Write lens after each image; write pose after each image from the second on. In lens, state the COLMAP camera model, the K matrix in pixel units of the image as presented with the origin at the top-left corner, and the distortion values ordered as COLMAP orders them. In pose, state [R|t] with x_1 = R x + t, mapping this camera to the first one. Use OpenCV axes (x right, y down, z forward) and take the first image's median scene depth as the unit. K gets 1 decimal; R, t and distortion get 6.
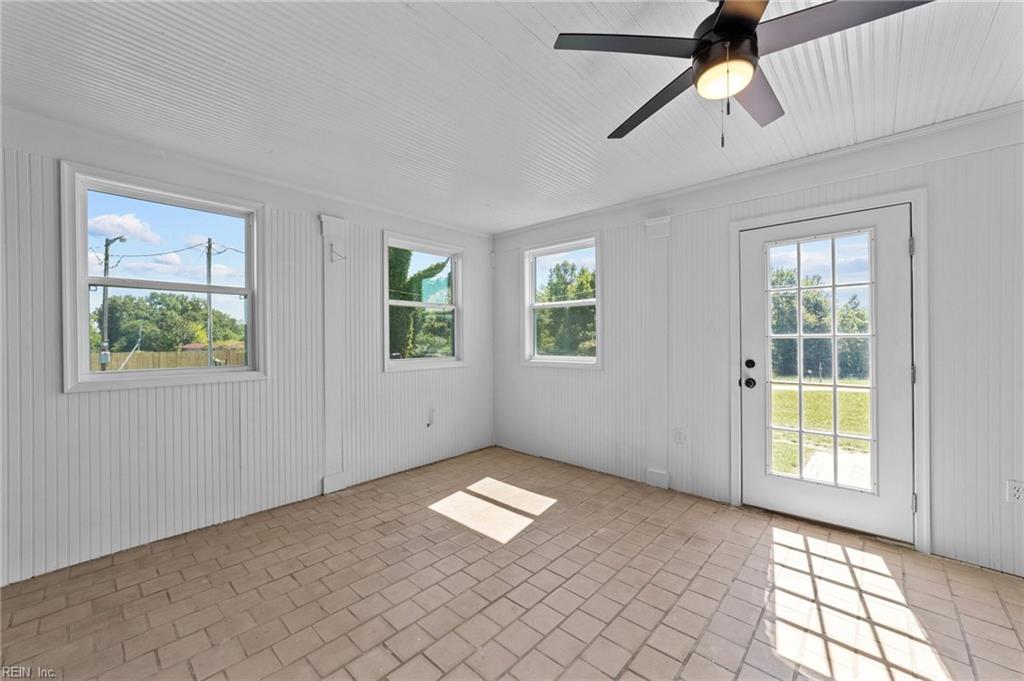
lens RADIAL K [[393.7, 0, 512.2], [0, 393.7, 337.9], [0, 0, 1]] dist [-0.001728, -0.000067]
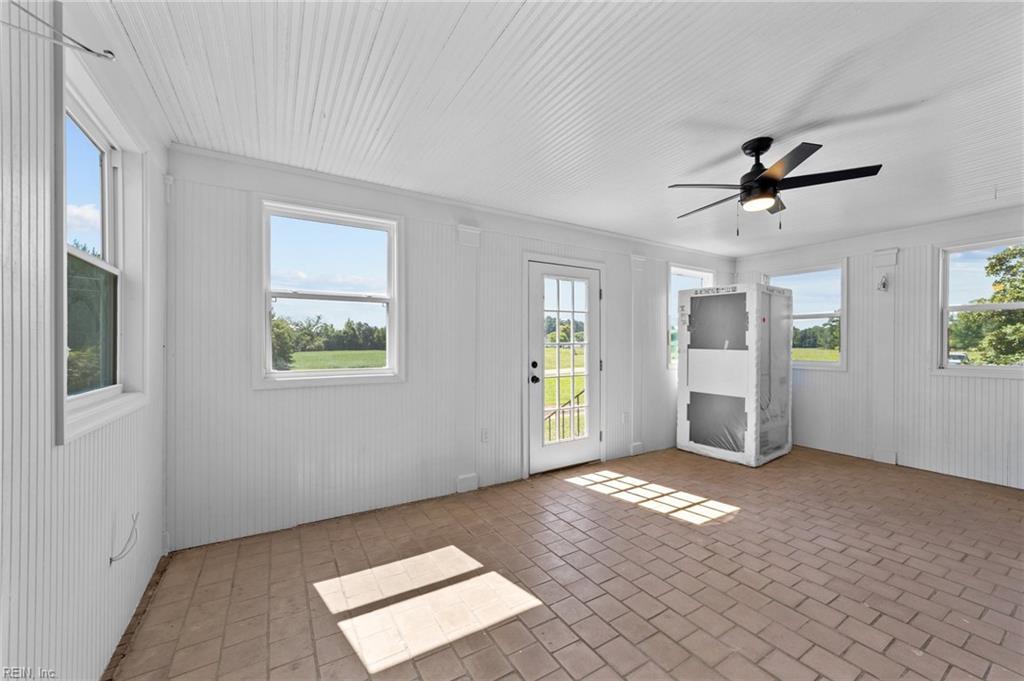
lens RADIAL K [[397.7, 0, 512.2], [0, 397.7, 345.3], [0, 0, 1]] dist [-0.001485, 0.000046]
pose [[0.280184, 0.006589, 0.959924, -0.663591], [-0.001646, 0.999978, -0.006383, 0.009830], [-0.959945, 0.000208, 0.280189, 0.685835]]
